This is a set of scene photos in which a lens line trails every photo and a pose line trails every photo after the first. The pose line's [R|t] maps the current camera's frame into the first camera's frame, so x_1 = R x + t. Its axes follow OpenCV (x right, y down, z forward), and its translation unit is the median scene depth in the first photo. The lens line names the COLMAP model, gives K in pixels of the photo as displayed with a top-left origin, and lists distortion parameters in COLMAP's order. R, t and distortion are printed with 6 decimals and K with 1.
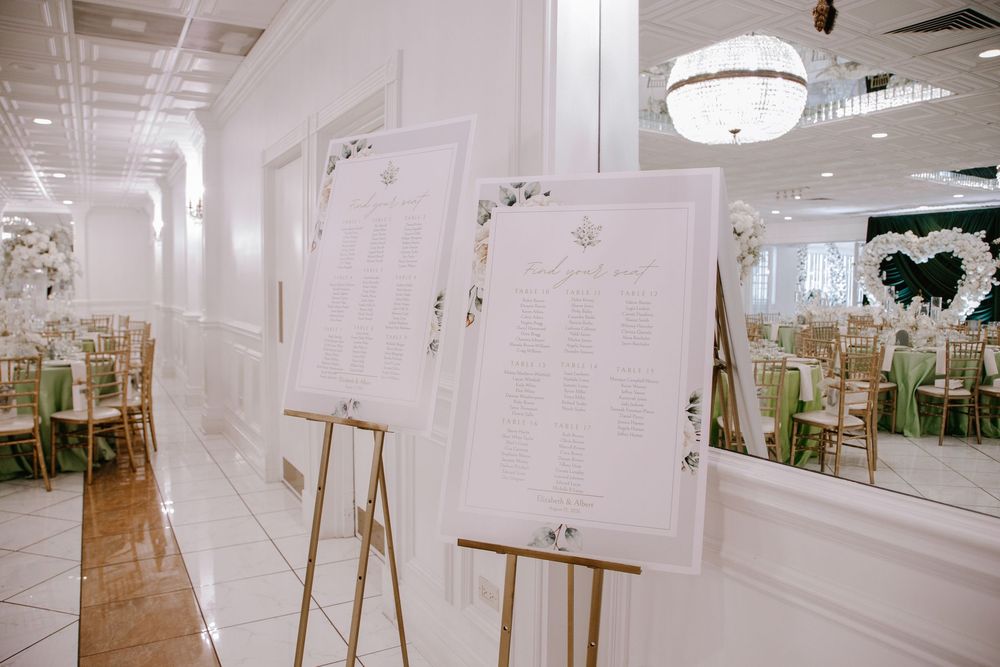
lens RADIAL K [[705.5, 0, 500.0], [0, 705.5, 333.5], [0, 0, 1]] dist [-0.107797, 0.051917]
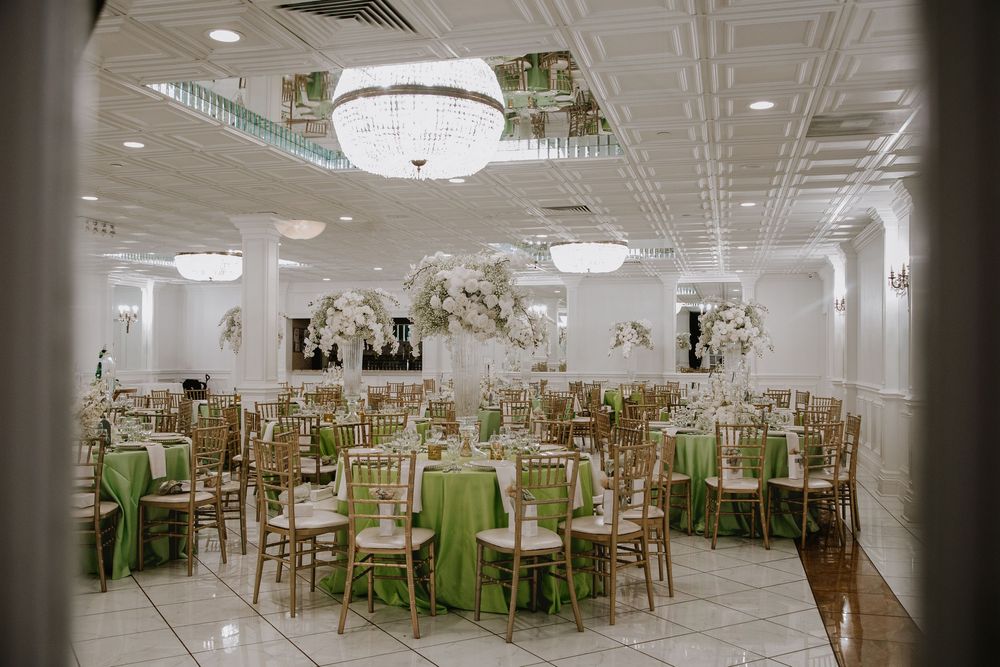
lens RADIAL K [[901.8, 0, 500.0], [0, 901.8, 333.5], [0, 0, 1]] dist [0.007873, 0.003361]
pose [[0.709785, -0.017771, -0.704194, 0.023344], [-0.048557, 0.996070, -0.074079, 0.006302], [0.702742, 0.086774, 0.706133, -0.148523]]
